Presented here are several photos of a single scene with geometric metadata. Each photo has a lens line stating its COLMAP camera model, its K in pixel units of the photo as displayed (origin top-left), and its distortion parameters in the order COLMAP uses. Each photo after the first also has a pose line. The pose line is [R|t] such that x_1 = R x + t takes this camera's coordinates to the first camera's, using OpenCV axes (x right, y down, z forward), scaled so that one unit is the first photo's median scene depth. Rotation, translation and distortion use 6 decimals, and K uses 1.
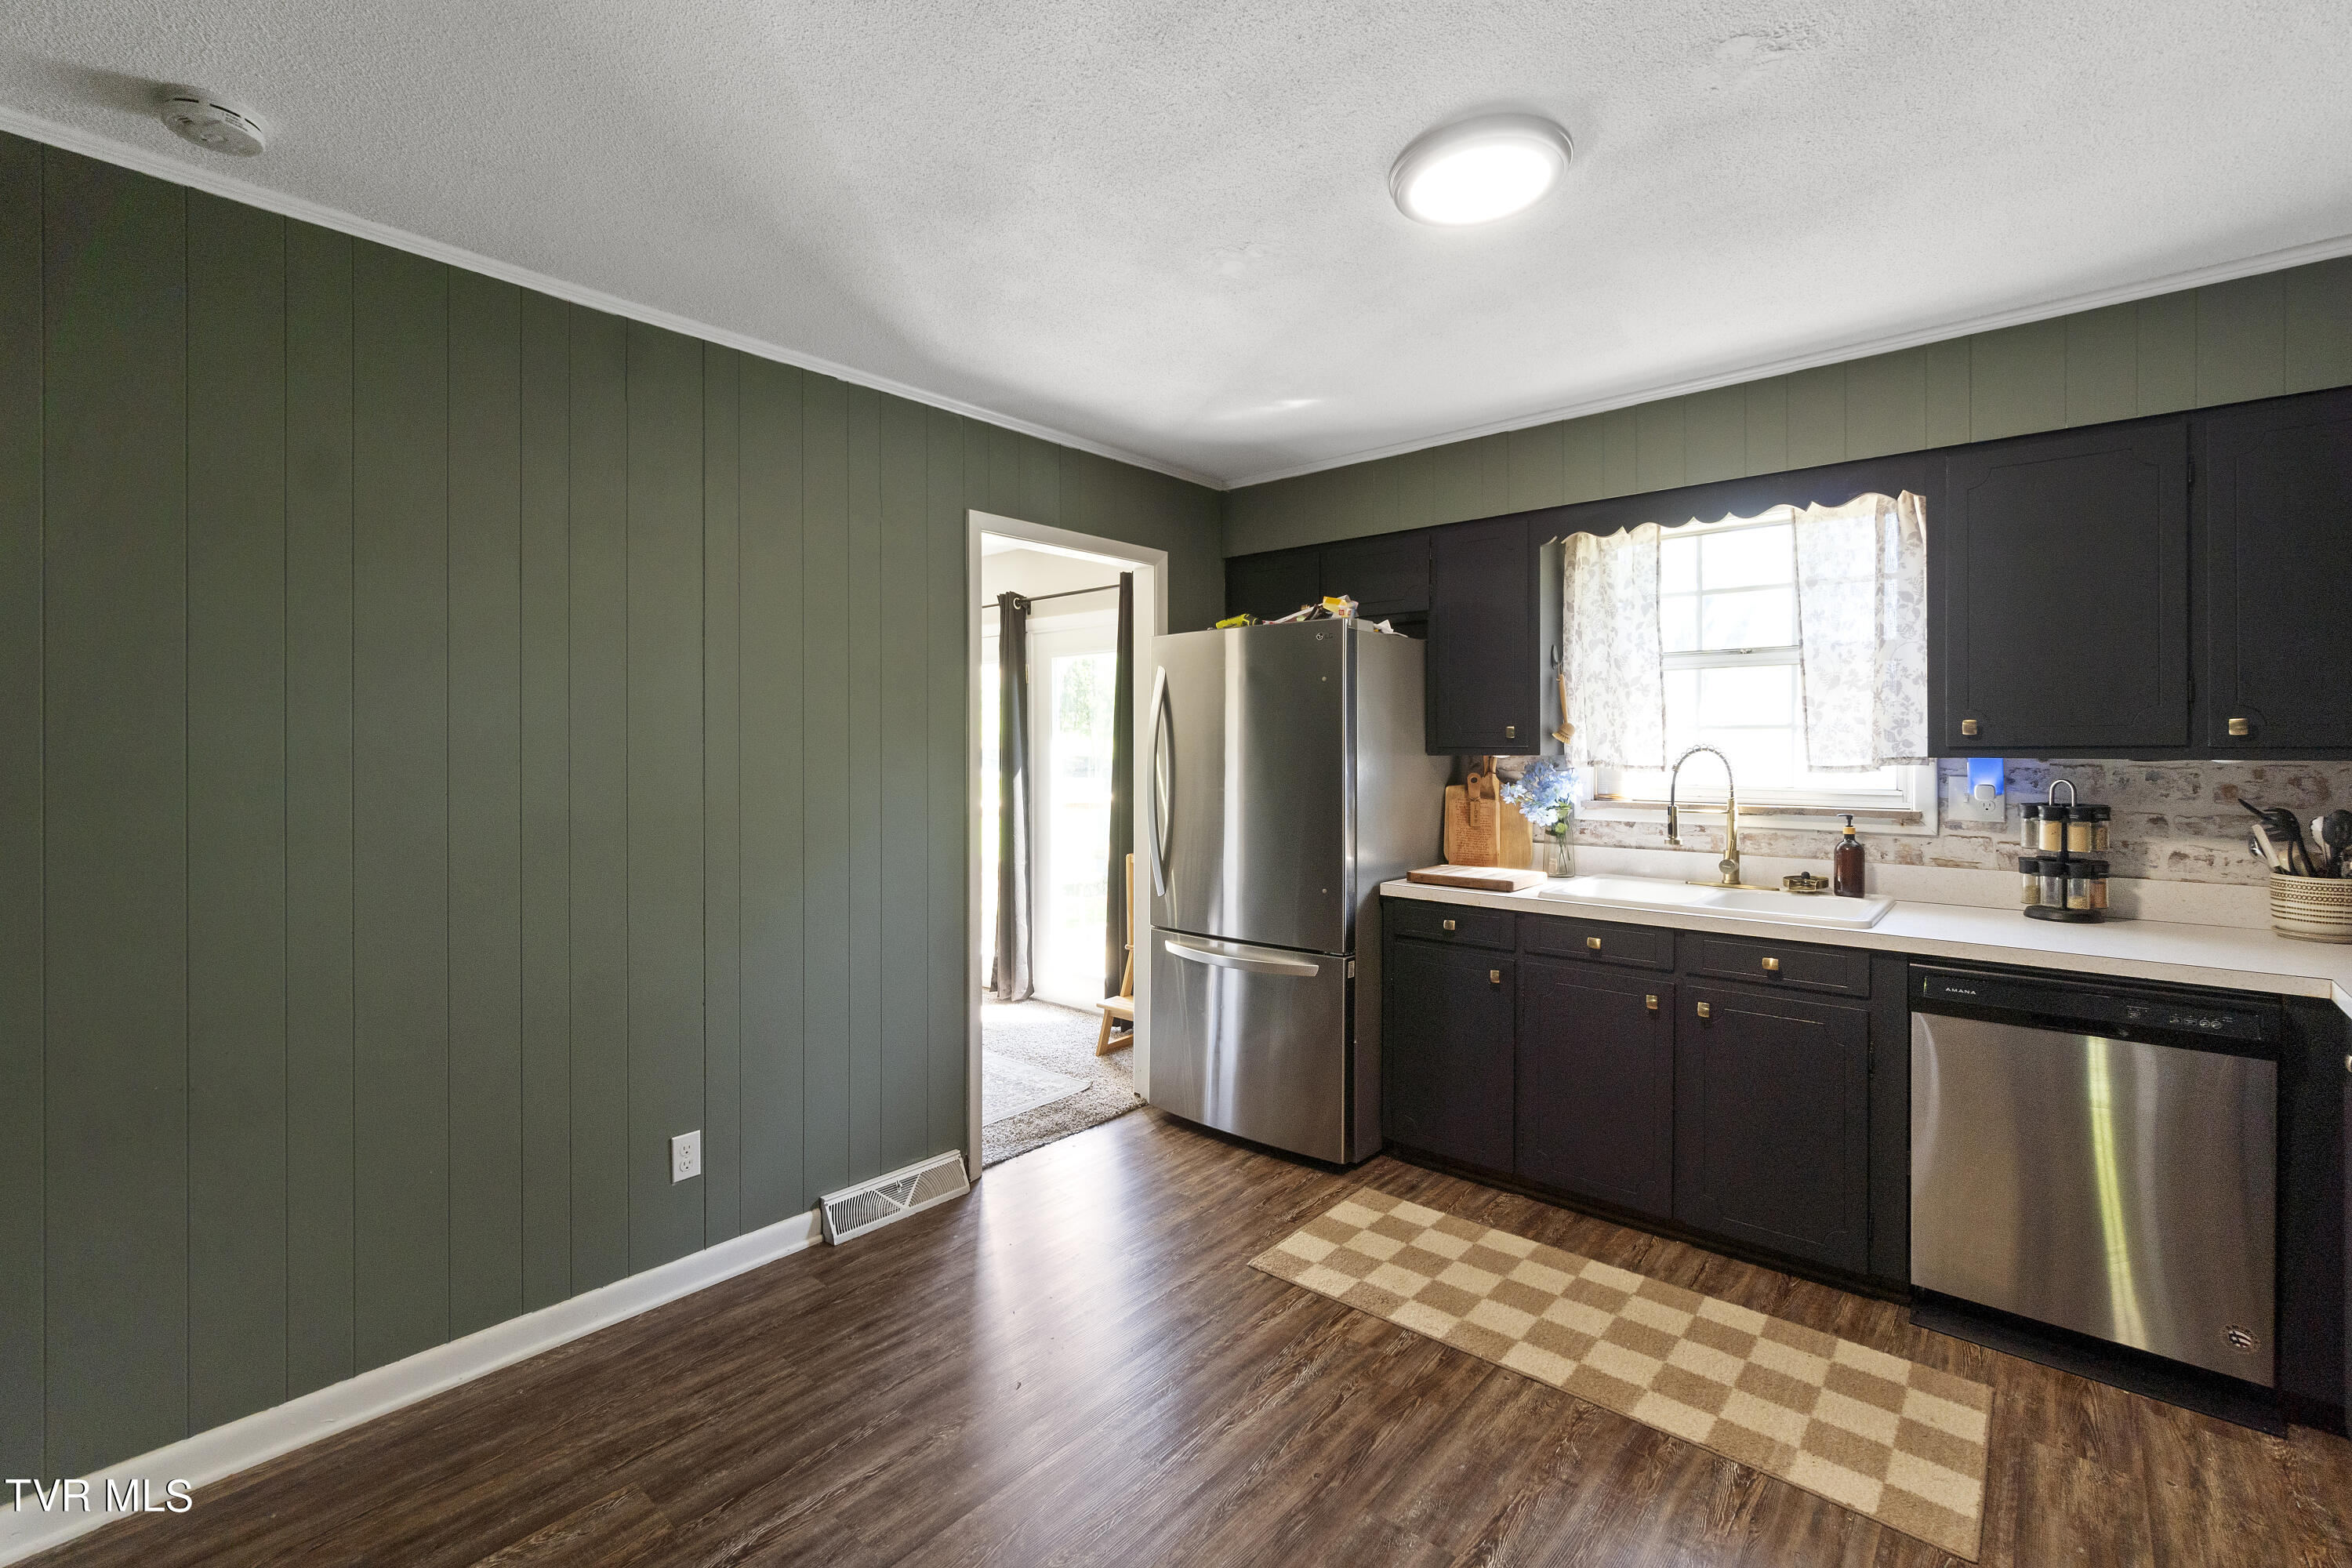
lens RADIAL K [[1019.8, 0, 1188.8], [0, 1019.8, 768.3], [0, 0, 1]] dist [0.000378, 0.000023]
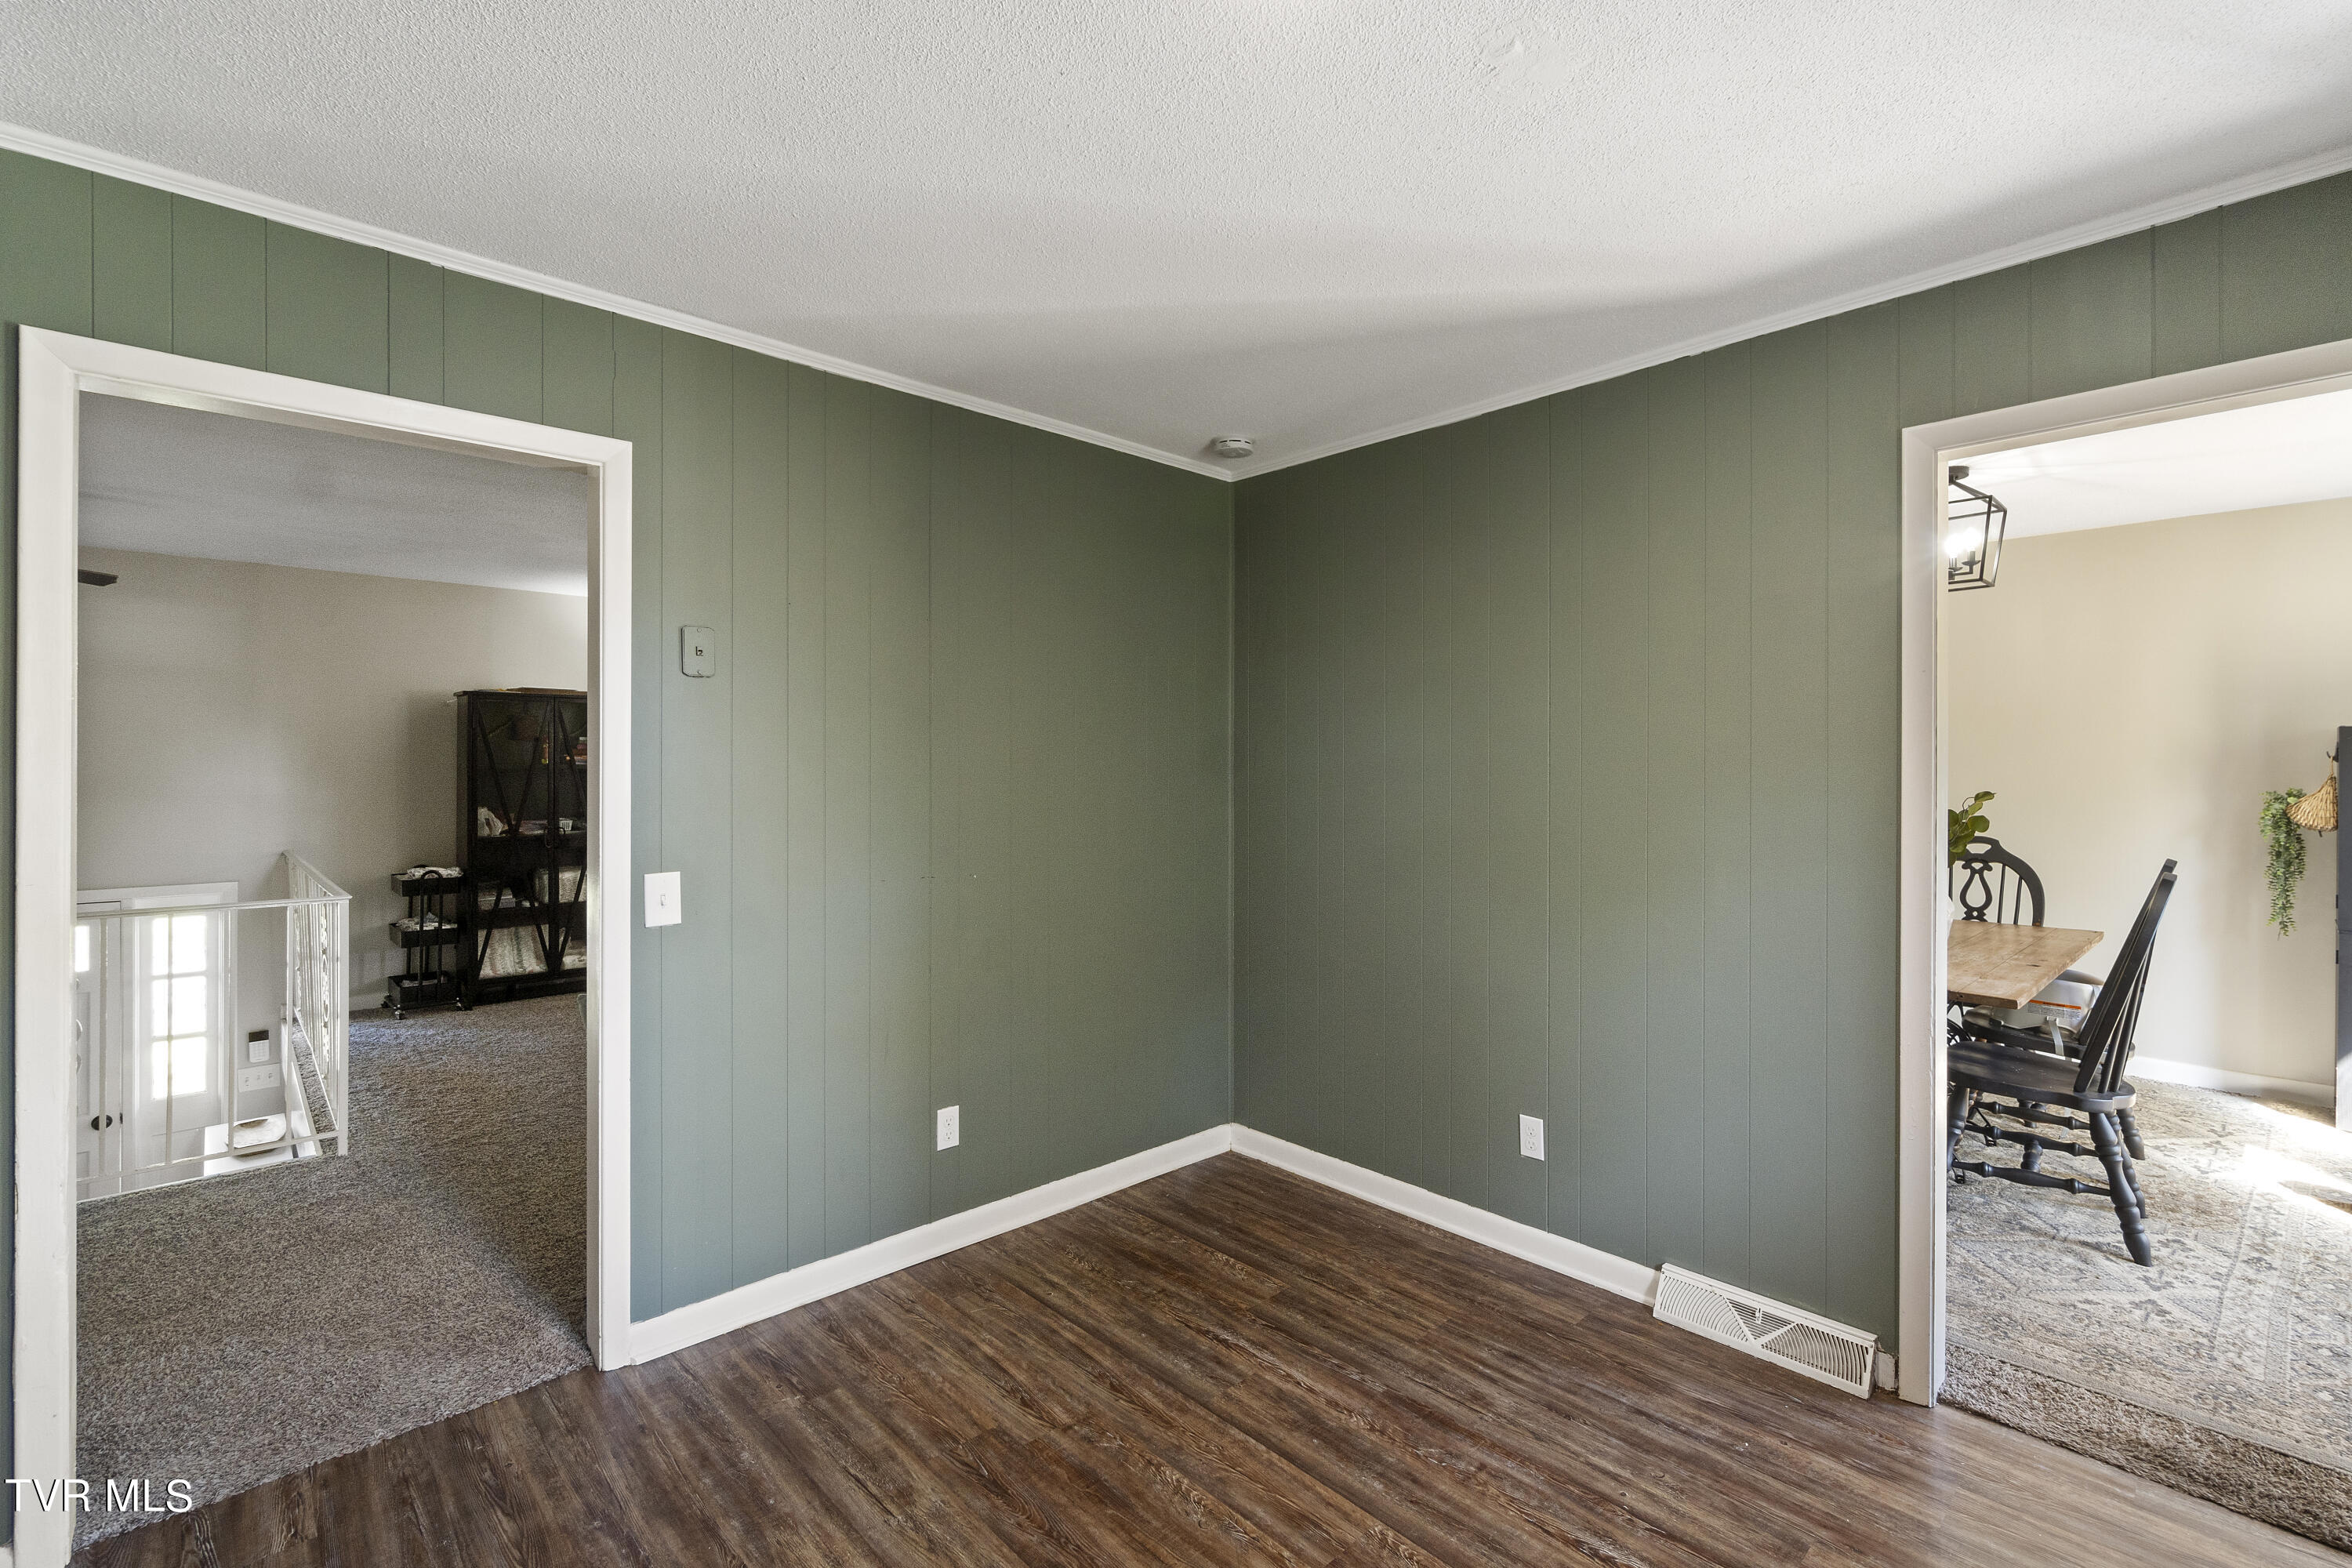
lens RADIAL K [[1019.8, 0, 1188.8], [0, 1019.8, 768.3], [0, 0, 1]] dist [0.000378, 0.000023]
pose [[-0.105533, 0.004443, -0.994406, 0.741169], [-0.004995, 0.999975, 0.004998, -0.043612], [0.994403, 0.005494, -0.105508, 0.798727]]
